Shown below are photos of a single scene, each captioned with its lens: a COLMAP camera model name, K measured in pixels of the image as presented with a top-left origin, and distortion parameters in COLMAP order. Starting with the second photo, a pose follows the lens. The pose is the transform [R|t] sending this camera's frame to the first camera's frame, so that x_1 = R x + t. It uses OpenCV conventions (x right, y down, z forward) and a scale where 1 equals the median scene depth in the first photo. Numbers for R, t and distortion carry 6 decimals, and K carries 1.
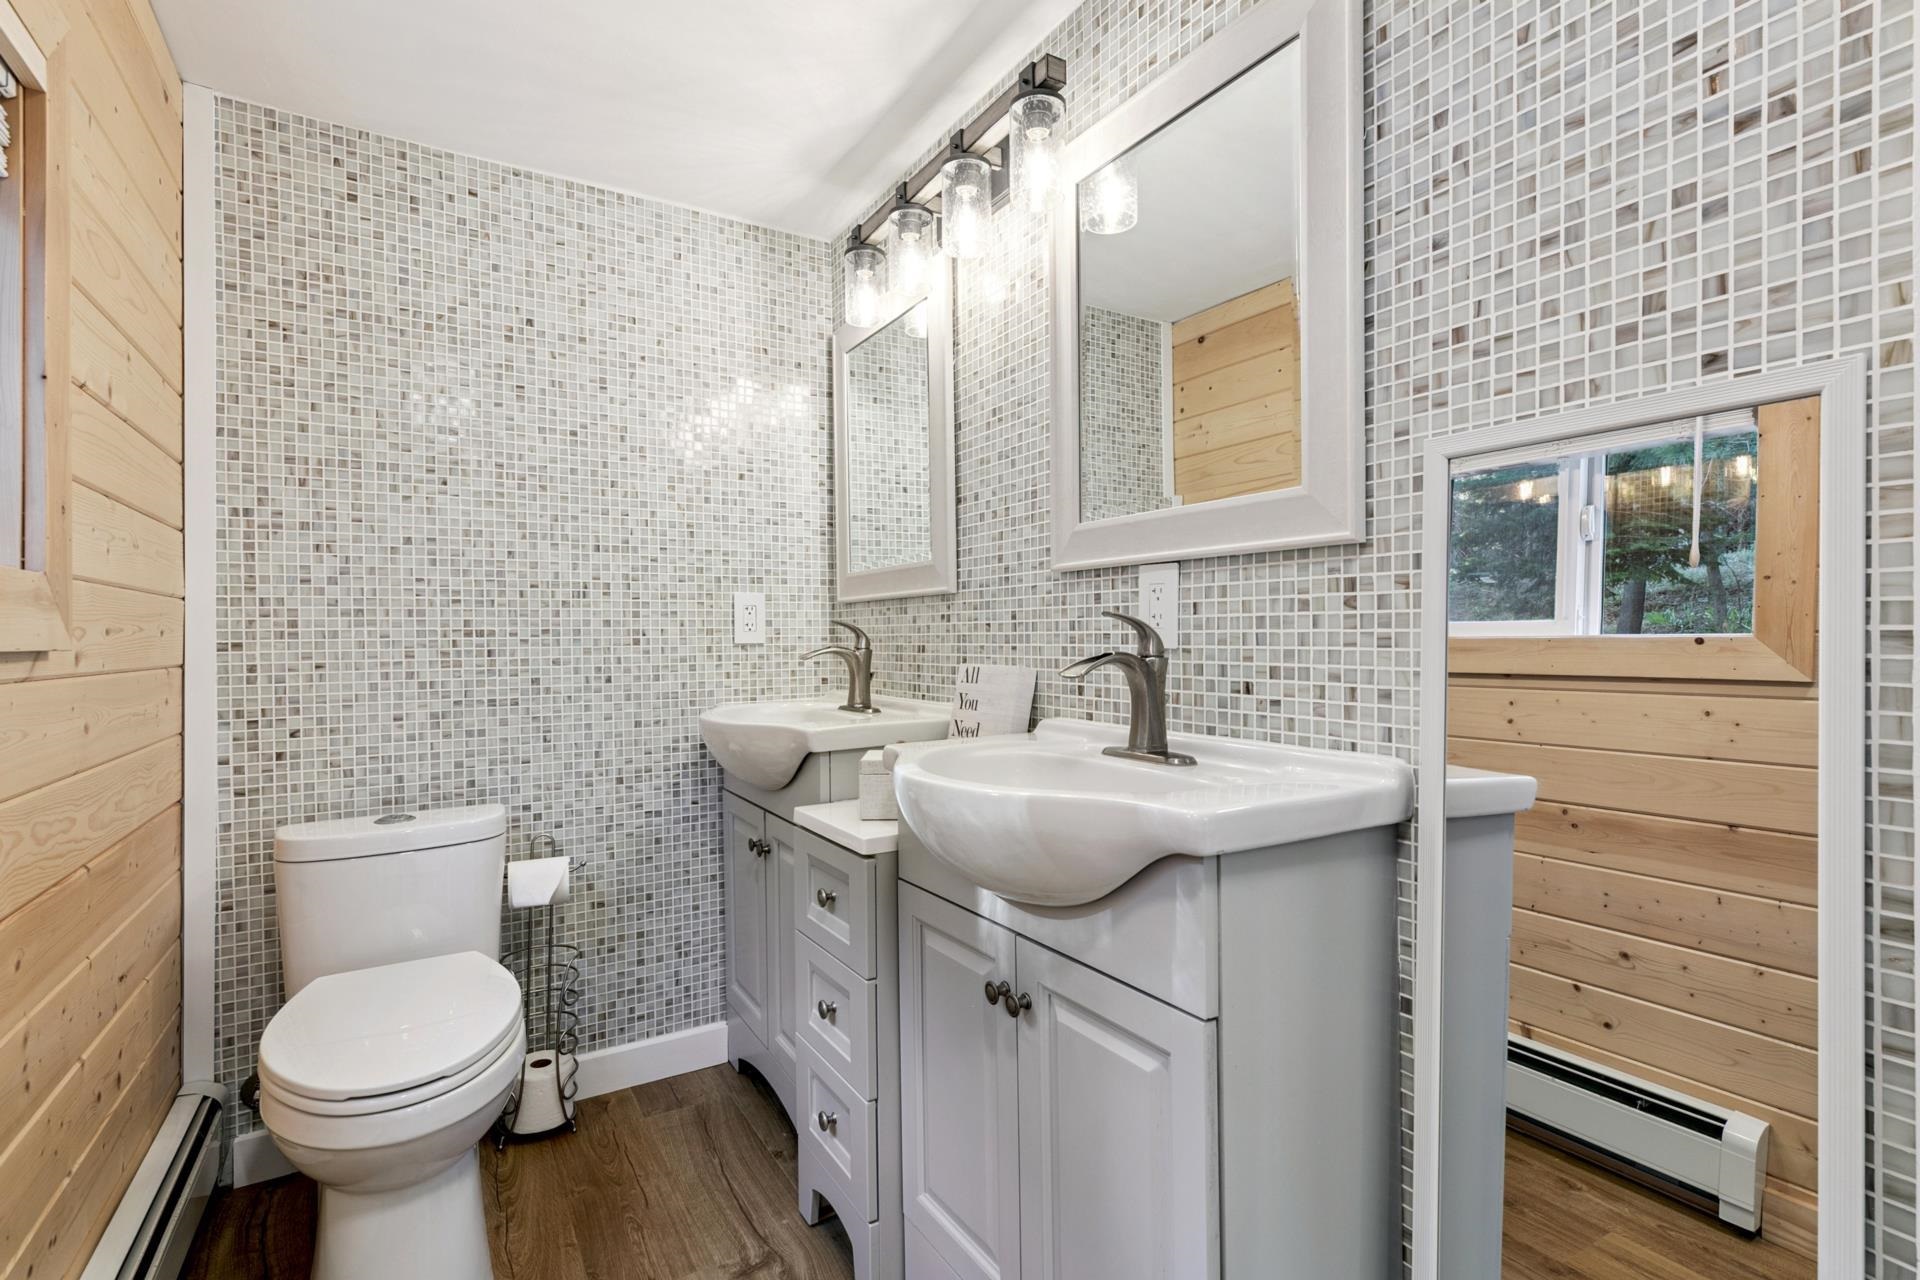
lens RADIAL K [[882.2, 0, 964.6], [0, 882.2, 642.0], [0, 0, 1]] dist [0.001488, 0.000050]
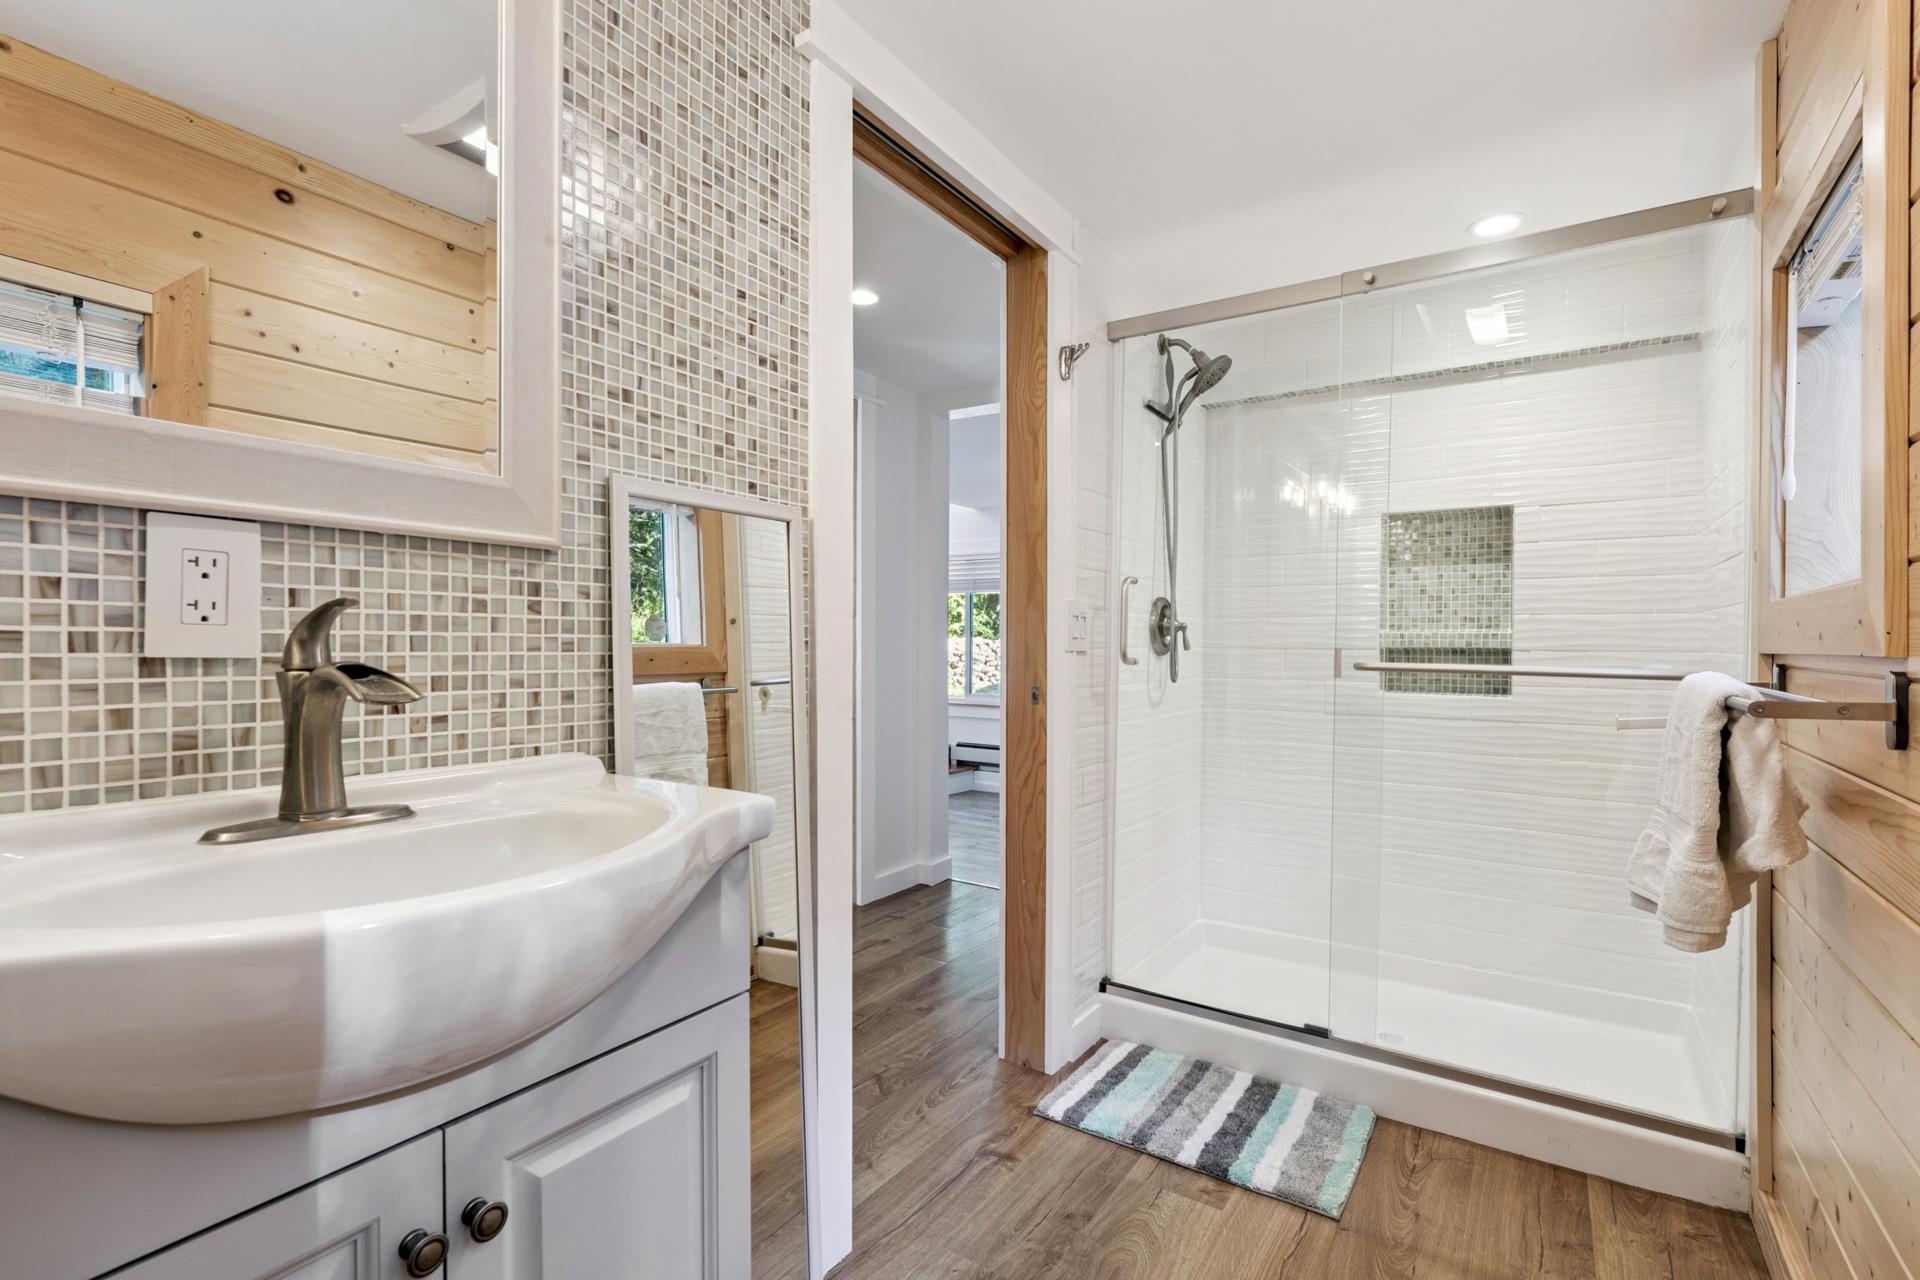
lens RADIAL K [[882.2, 0, 965.3], [0, 882.2, 648.2], [0, 0, 1]] dist [0.001488, 0.000050]
pose [[-0.411080, -0.004335, 0.911589, -0.667543], [-0.000220, 0.999989, 0.004656, -0.003011], [-0.911599, 0.001714, -0.411077, 0.956545]]
